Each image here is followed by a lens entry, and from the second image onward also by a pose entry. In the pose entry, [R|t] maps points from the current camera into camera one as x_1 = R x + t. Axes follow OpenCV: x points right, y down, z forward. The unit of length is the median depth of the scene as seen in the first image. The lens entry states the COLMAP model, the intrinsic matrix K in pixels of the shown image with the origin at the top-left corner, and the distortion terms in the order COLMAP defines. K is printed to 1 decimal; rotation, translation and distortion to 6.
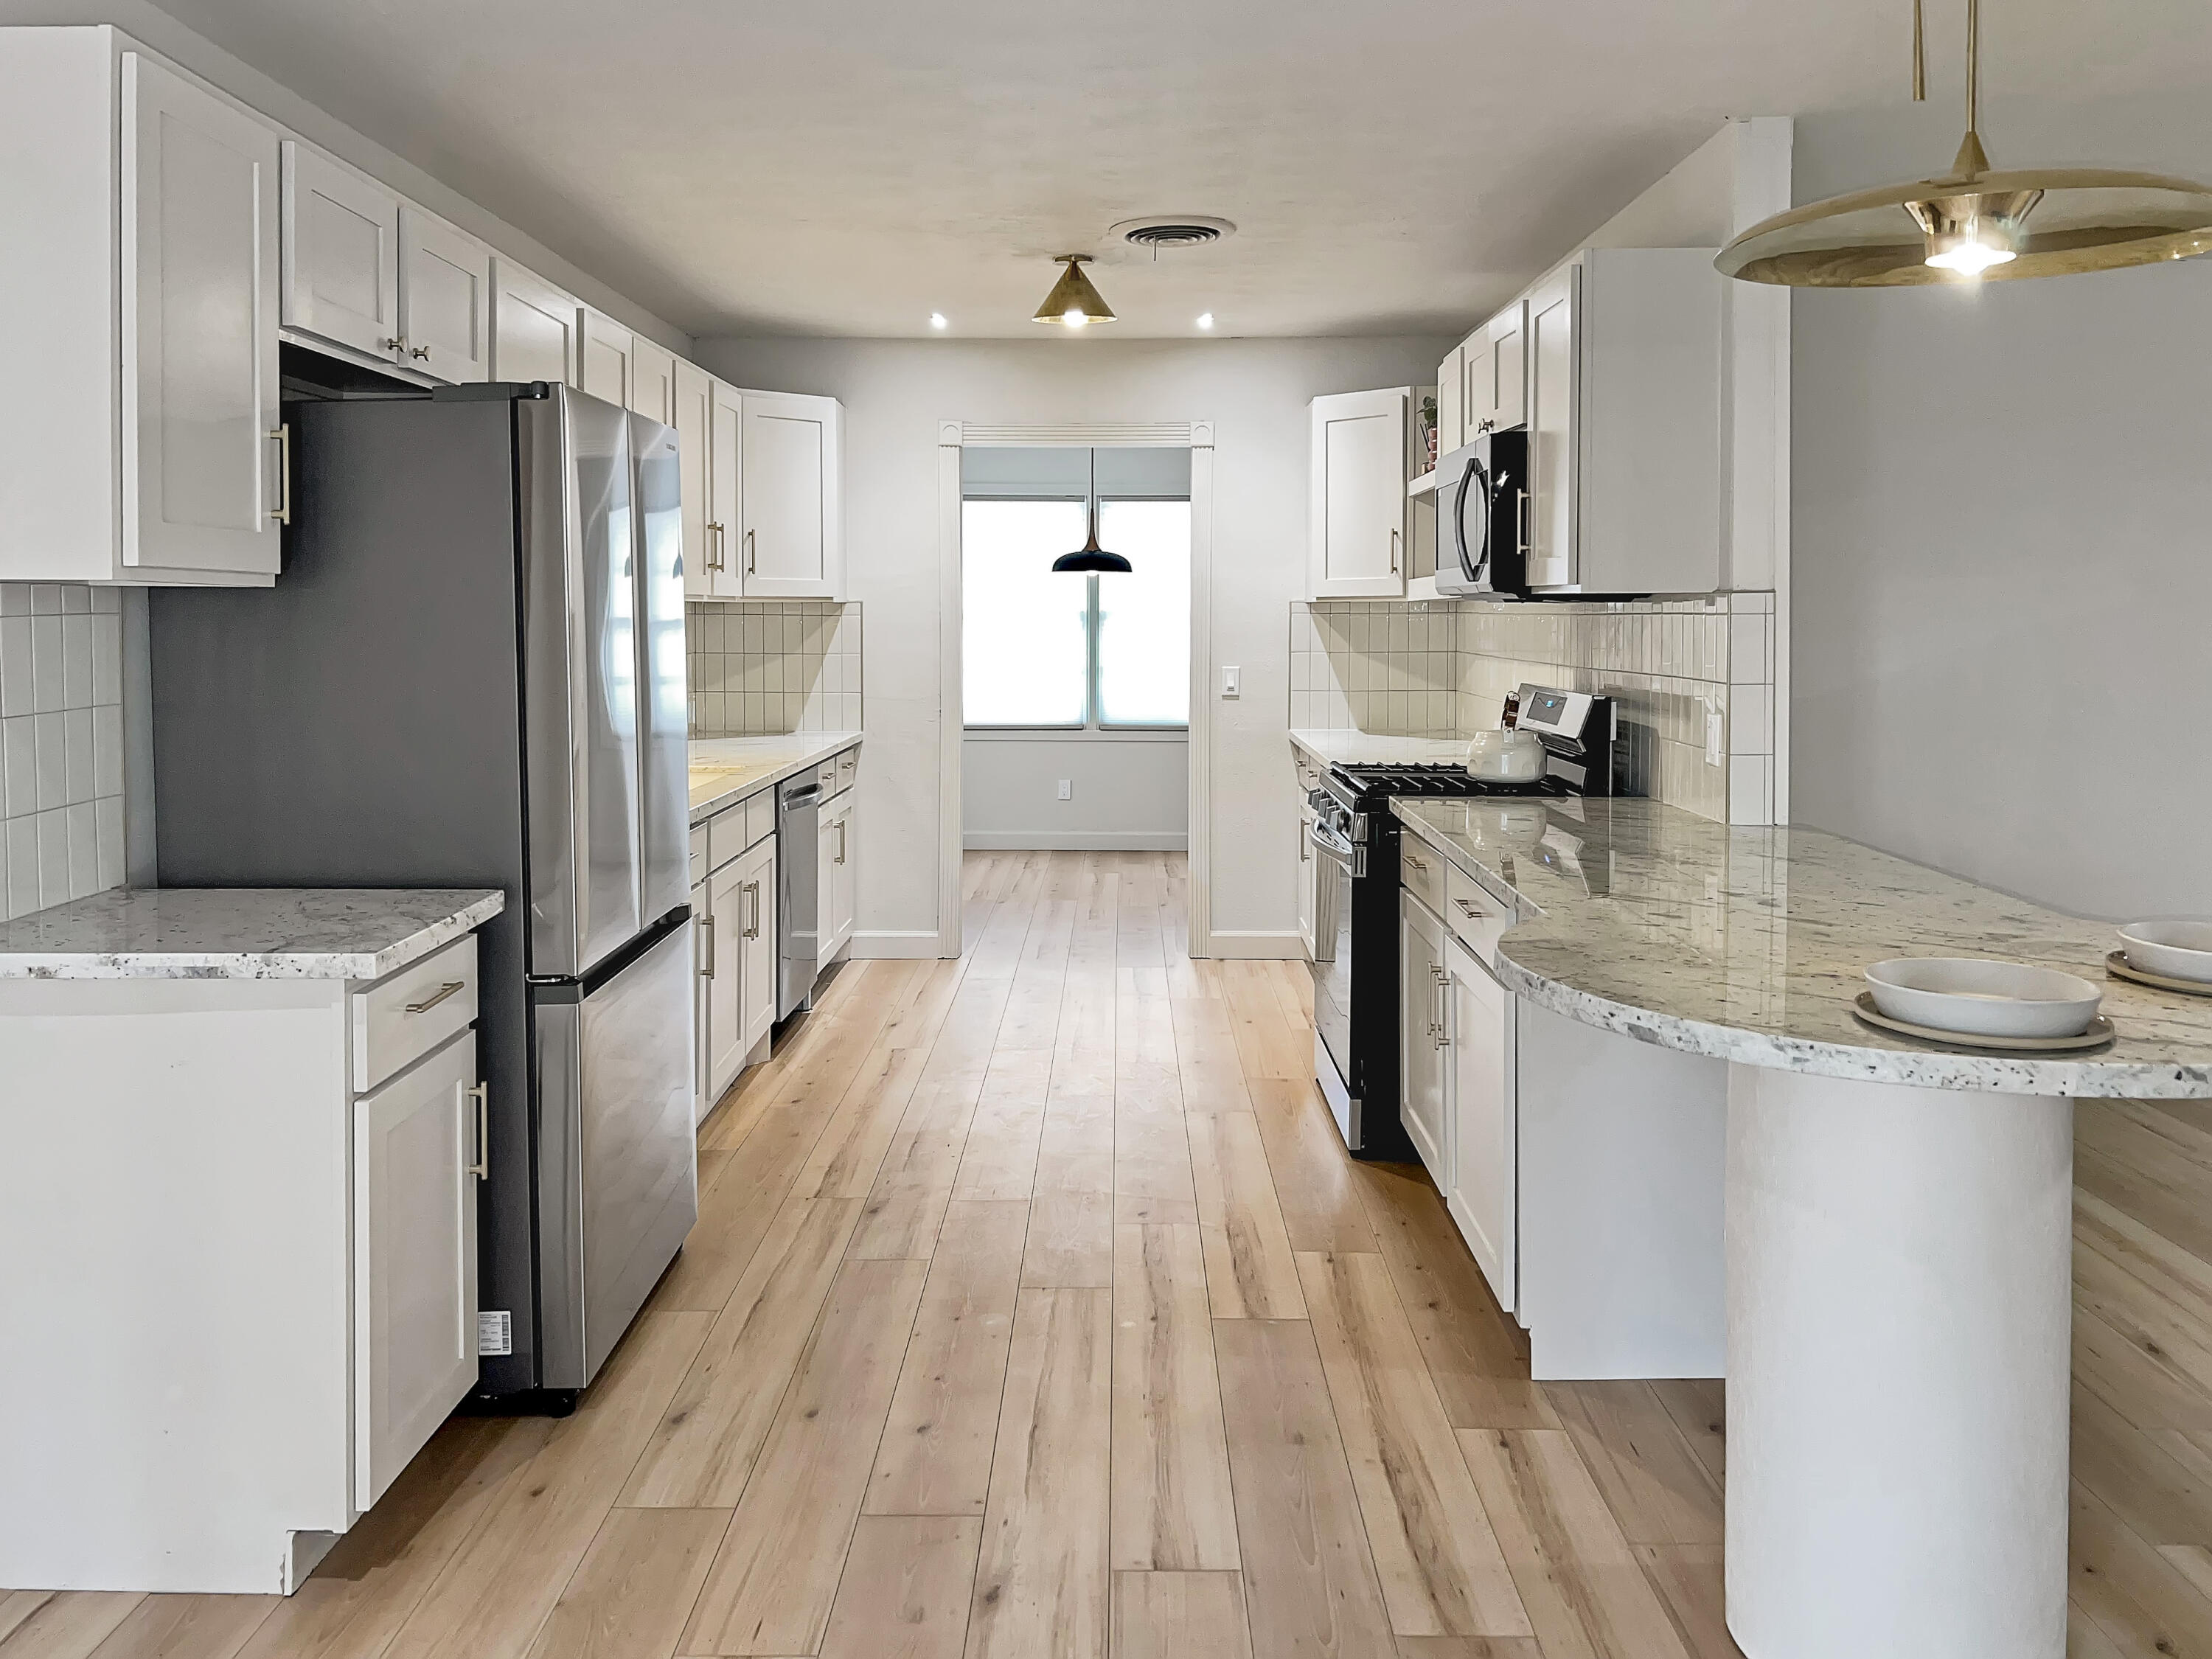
lens RADIAL K [[1680.0, 0, 1105.1], [0, 1680.0, 976.6], [0, 0, 1]] dist [0.029368, -0.000845]
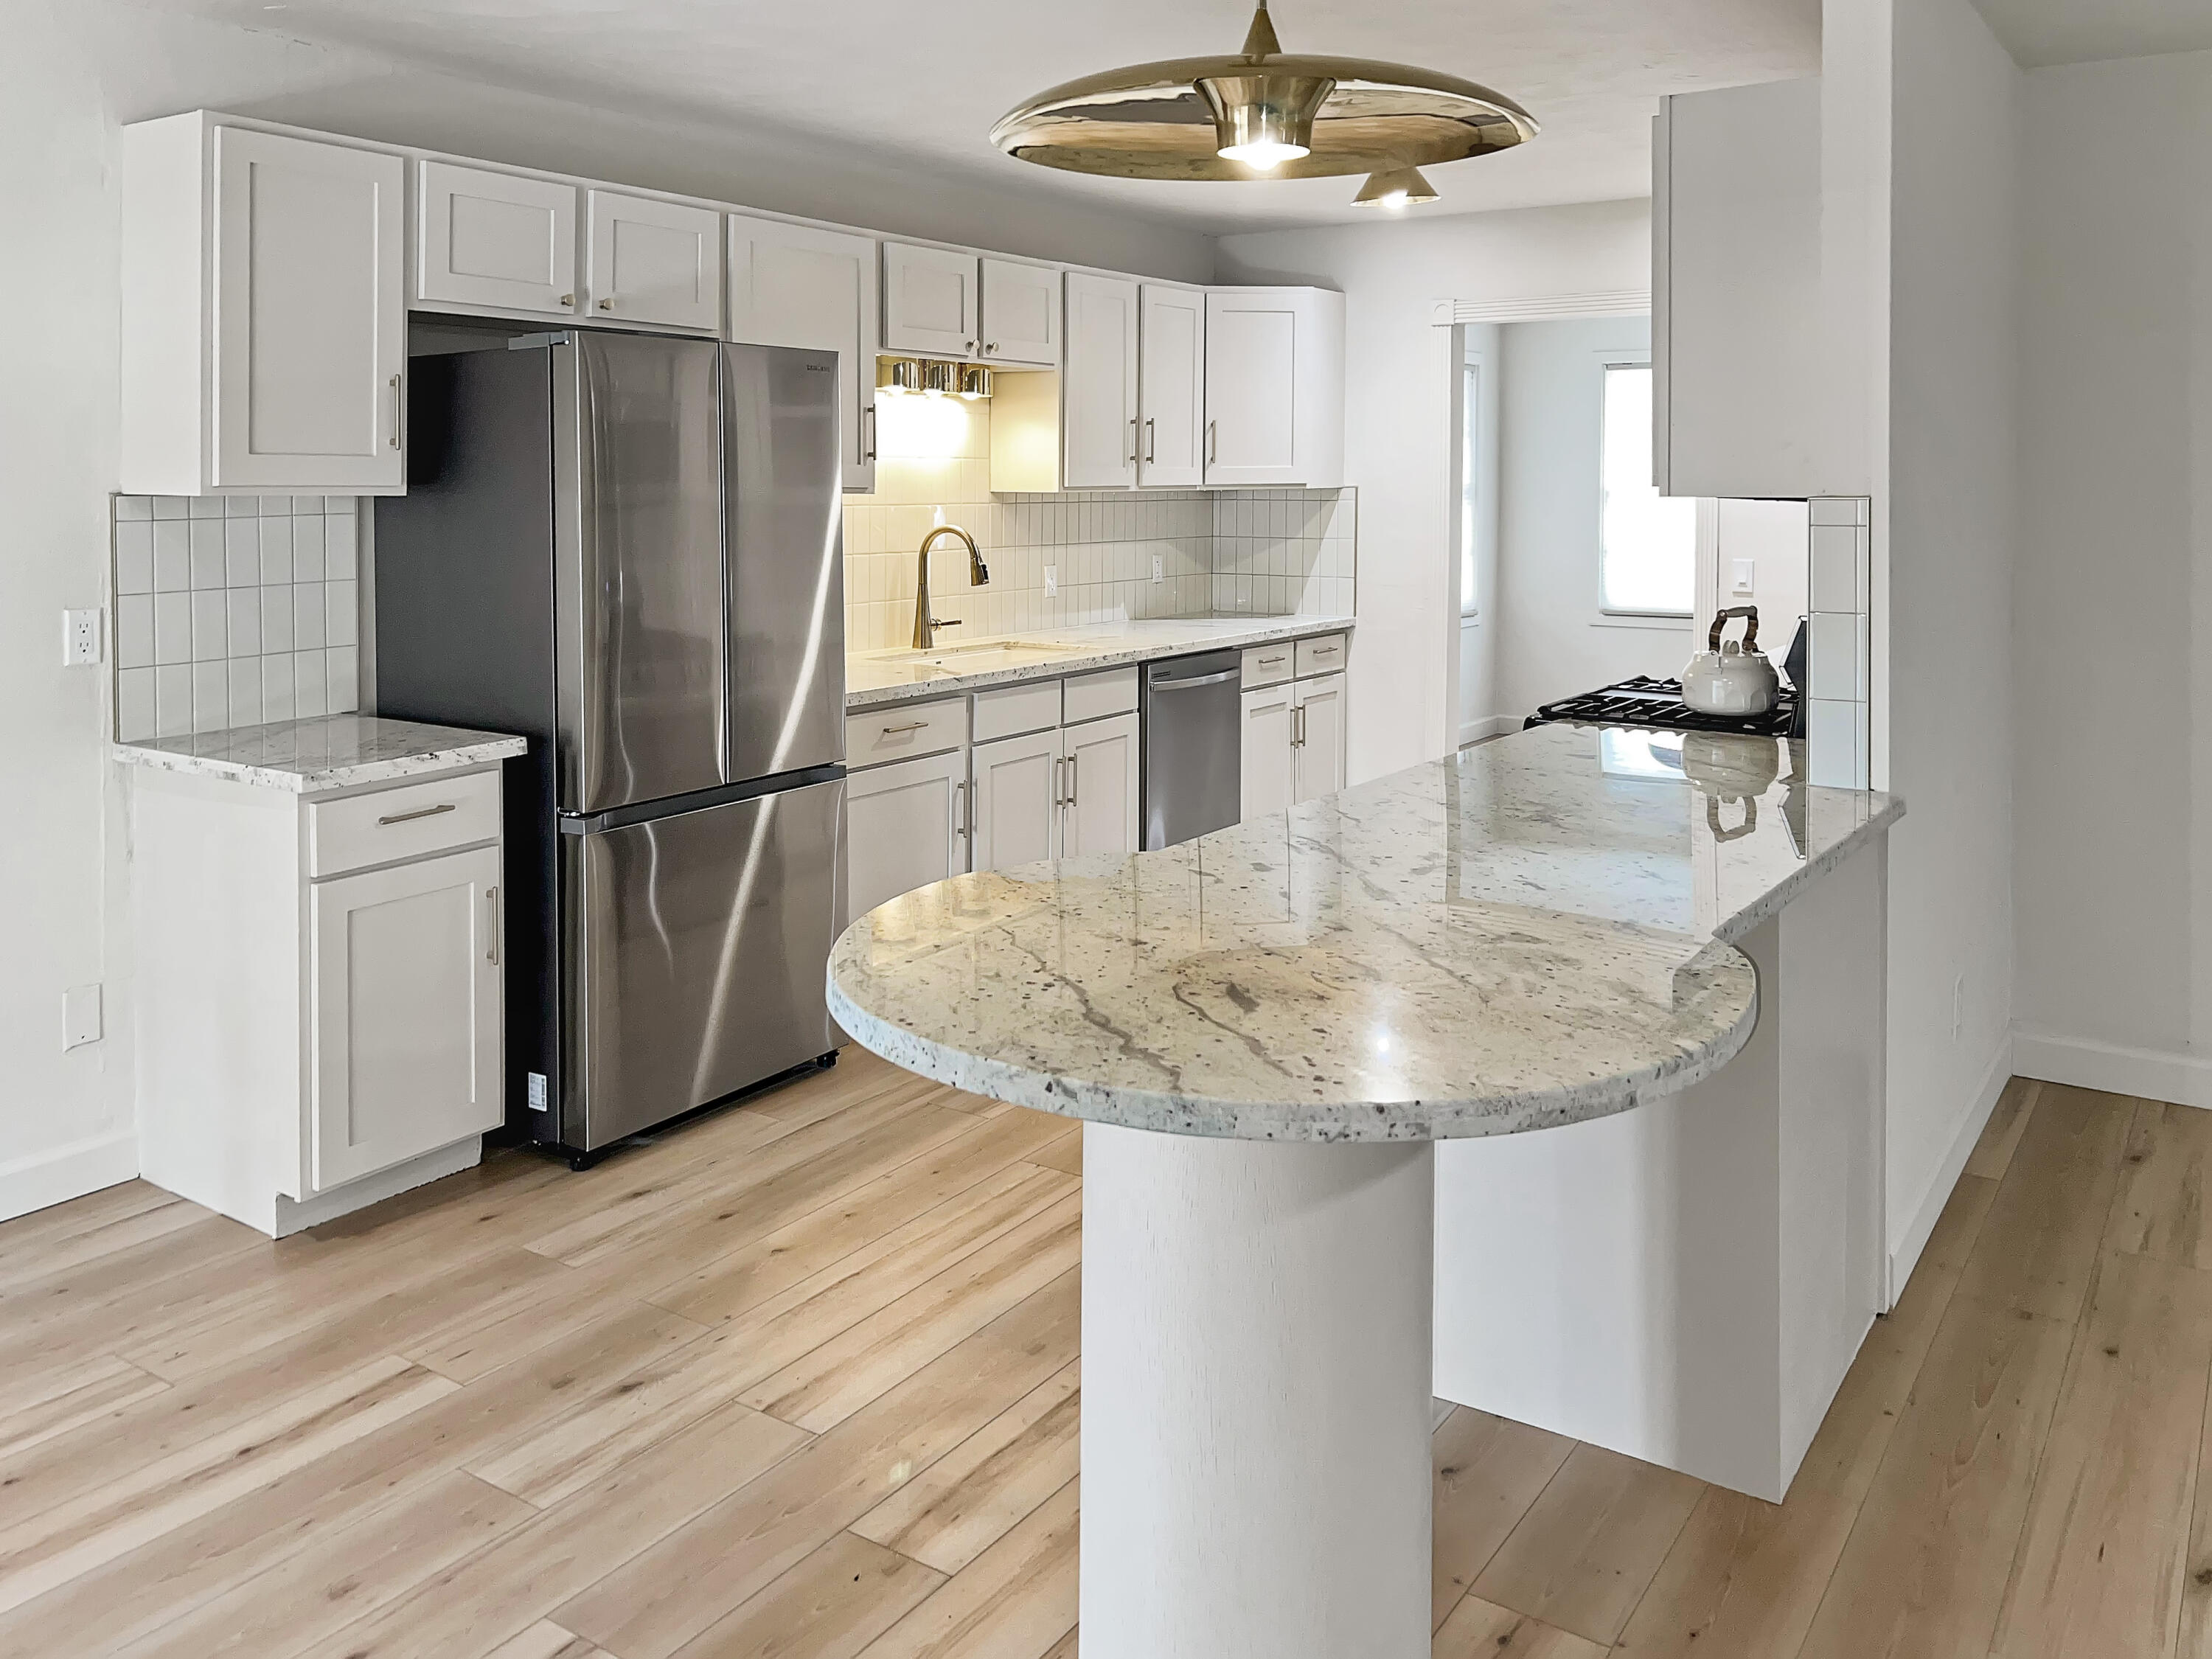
lens RADIAL K [[1719.4, 0, 1106.0], [0, 1719.4, 829.5], [0, 0, 1]] dist [0.051927, -0.002580]
pose [[0.833353, 0.109556, -0.541776, 0.657229], [-0.115585, 0.993031, 0.023016, -0.058138], [0.540521, 0.043441, 0.840208, 0.146964]]
